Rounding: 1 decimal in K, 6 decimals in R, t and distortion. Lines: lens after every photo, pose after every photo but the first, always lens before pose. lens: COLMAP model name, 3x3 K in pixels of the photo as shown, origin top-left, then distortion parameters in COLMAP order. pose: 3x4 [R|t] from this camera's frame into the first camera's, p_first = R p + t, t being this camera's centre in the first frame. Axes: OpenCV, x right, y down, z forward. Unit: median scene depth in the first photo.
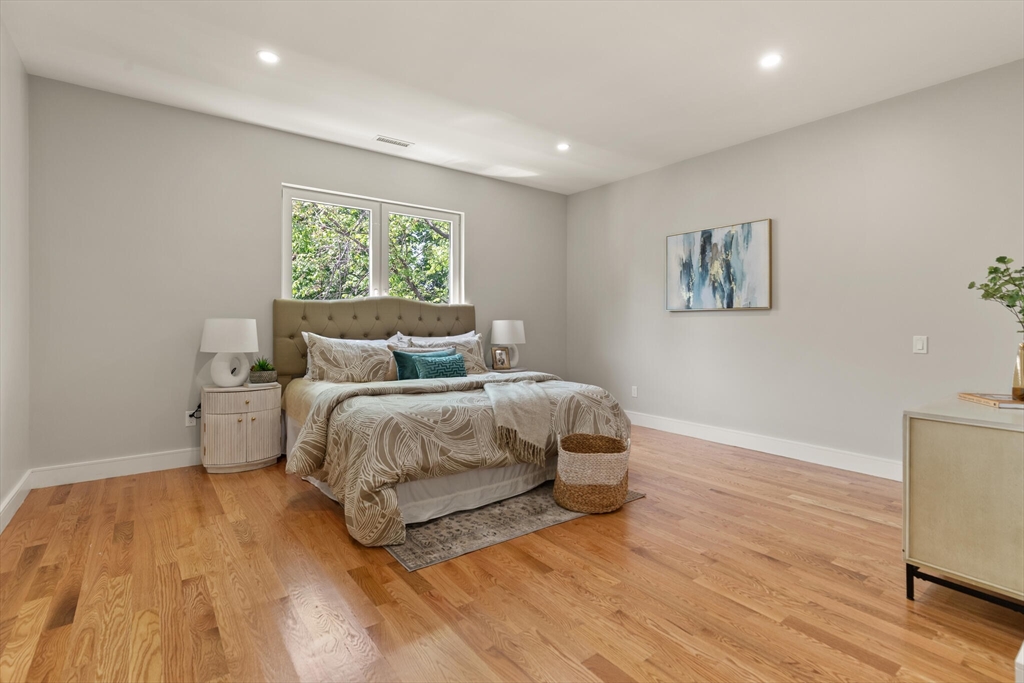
lens RADIAL K [[480.6, 0, 506.5], [0, 480.6, 332.3], [0, 0, 1]] dist [0.011862, -0.001075]
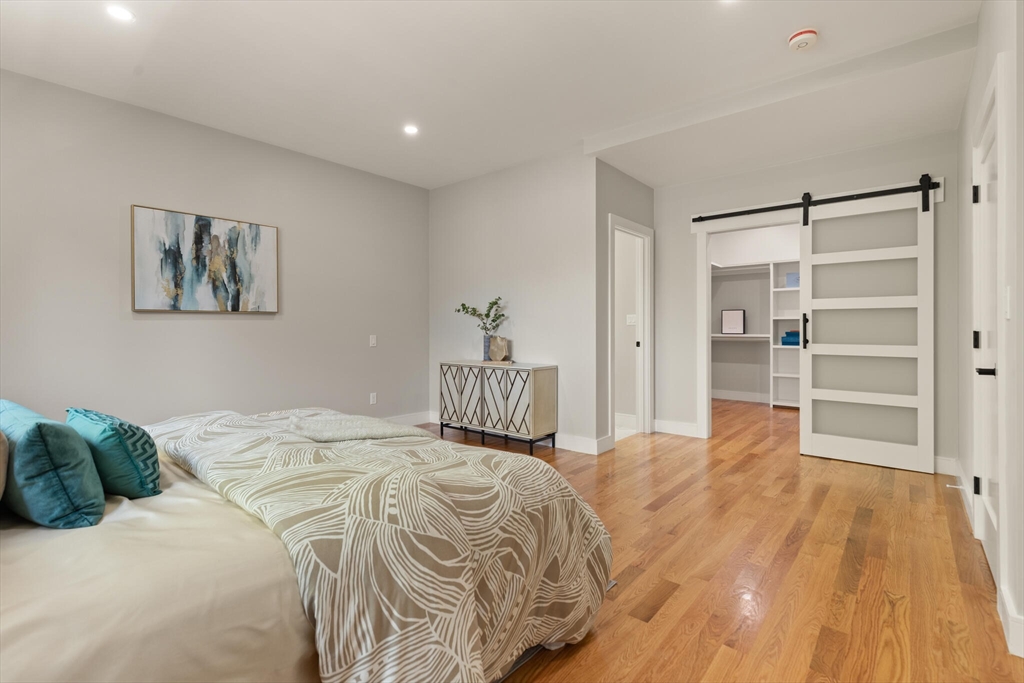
lens RADIAL K [[480.6, 0, 508.0], [0, 480.6, 331.8], [0, 0, 1]] dist [0.011862, -0.001075]
pose [[-0.220932, -0.014409, 0.975183, -0.537120], [0.019627, 0.999623, 0.019217, -0.018238], [-0.975092, 0.023386, -0.220566, 0.692190]]
